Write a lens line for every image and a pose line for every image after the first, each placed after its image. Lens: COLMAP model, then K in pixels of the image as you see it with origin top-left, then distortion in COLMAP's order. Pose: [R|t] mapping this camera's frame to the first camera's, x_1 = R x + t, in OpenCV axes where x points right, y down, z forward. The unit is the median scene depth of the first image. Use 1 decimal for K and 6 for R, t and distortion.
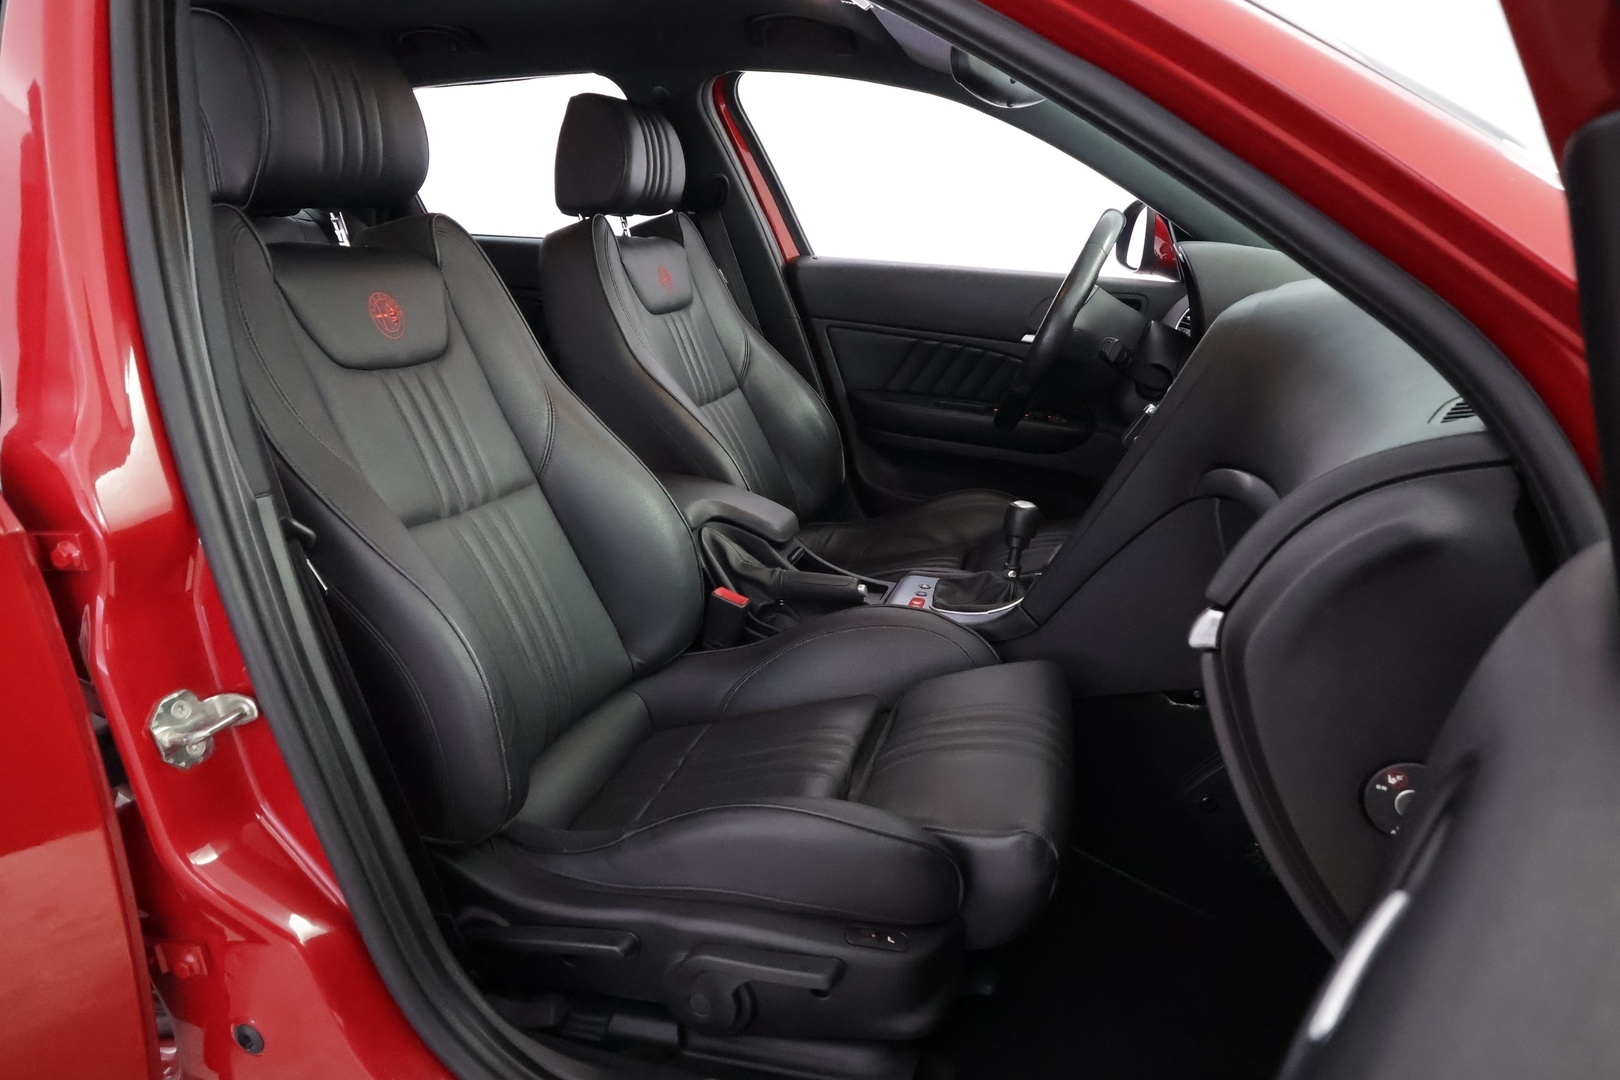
lens RADIAL K [[1044.4, 0, 810.0], [0, 1044.4, 540.0], [0, 0, 1]] dist [-0.005013, -0.002068]
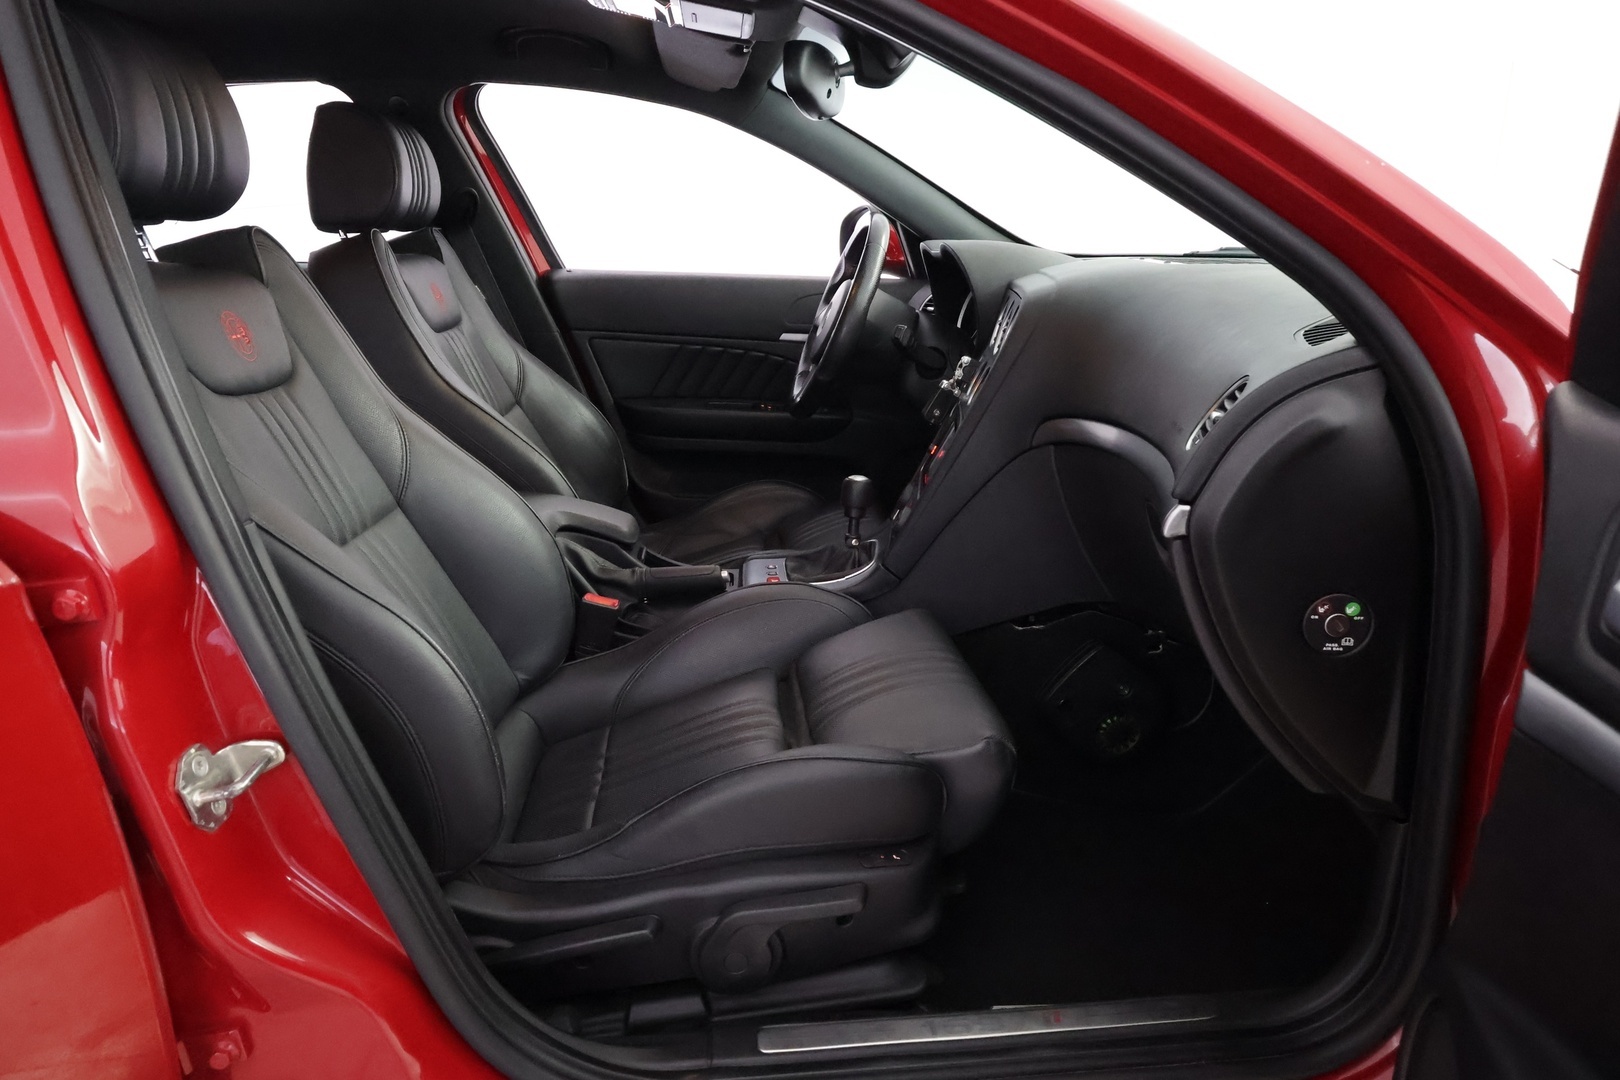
lens RADIAL K [[1056.4, 0, 810.0], [0, 1056.4, 540.0], [0, 0, 1]] dist [-0.001714, 0.001685]
pose [[0.927233, -0.125220, 0.352928, -0.248829], [0.133662, 0.991027, 0.000455, 0.024125], [-0.349818, 0.046751, 0.935650, -0.025582]]
